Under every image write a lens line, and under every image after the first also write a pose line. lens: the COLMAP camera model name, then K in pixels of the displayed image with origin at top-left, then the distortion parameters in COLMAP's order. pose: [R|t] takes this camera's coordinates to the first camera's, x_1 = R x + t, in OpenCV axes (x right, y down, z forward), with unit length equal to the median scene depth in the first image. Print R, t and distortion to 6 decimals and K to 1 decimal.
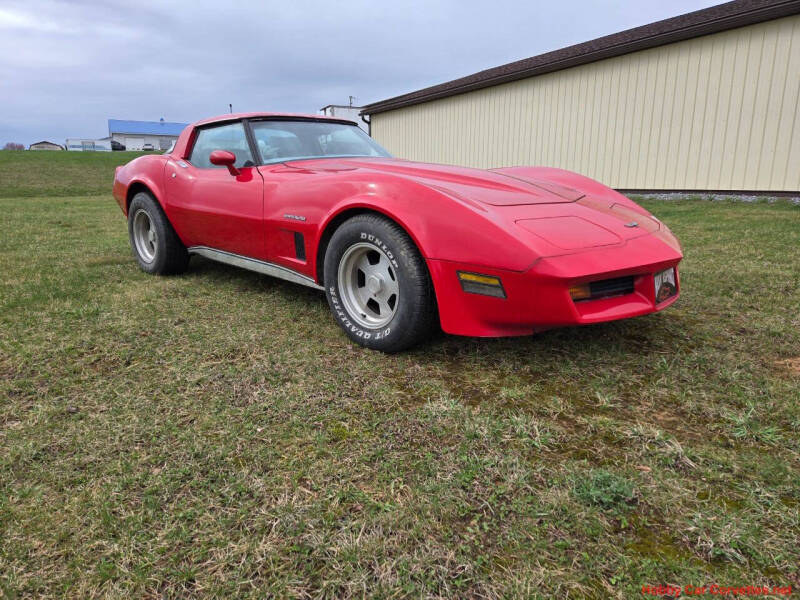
lens RADIAL K [[522.0, 0, 397.6], [0, 522.0, 301.2], [0, 0, 1]] dist [0.059013, -0.046837]
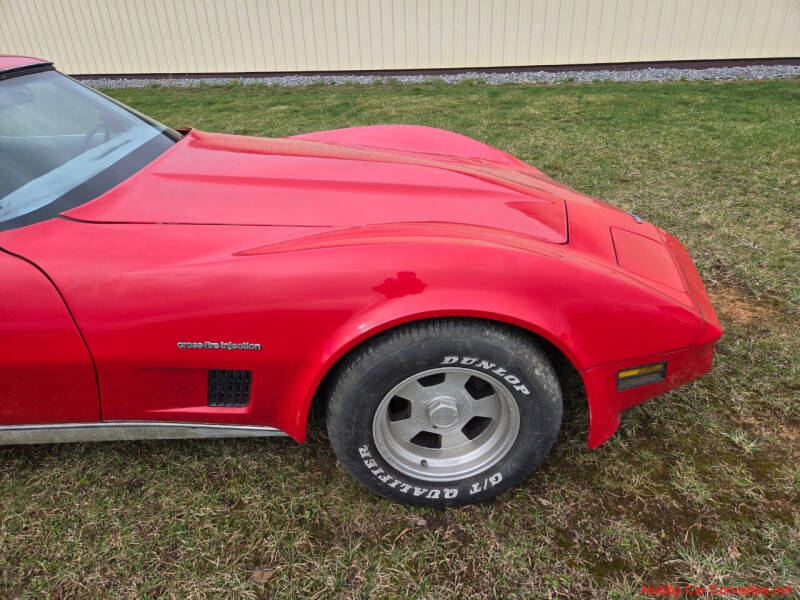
lens RADIAL K [[522.0, 0, 384.7], [0, 522.0, 295.6], [0, 0, 1]] dist [0.059013, -0.046837]
pose [[0.700729, -0.350774, 0.621237, -0.445739], [0.198921, 0.932309, 0.302043, -0.379716], [-0.685134, -0.088073, 0.723073, 0.662516]]
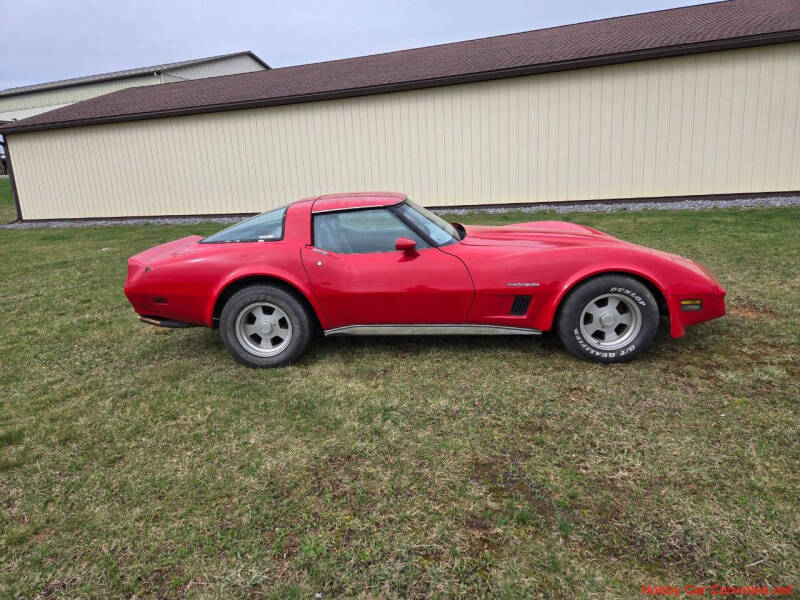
lens RADIAL K [[522.0, 0, 380.3], [0, 522.0, 298.5], [0, 0, 1]] dist [0.059013, -0.046837]
pose [[0.762323, -0.190983, 0.618376, -1.535457], [0.201744, 0.977985, 0.053340, -0.319945], [-0.614949, 0.084091, 0.784070, 0.237873]]
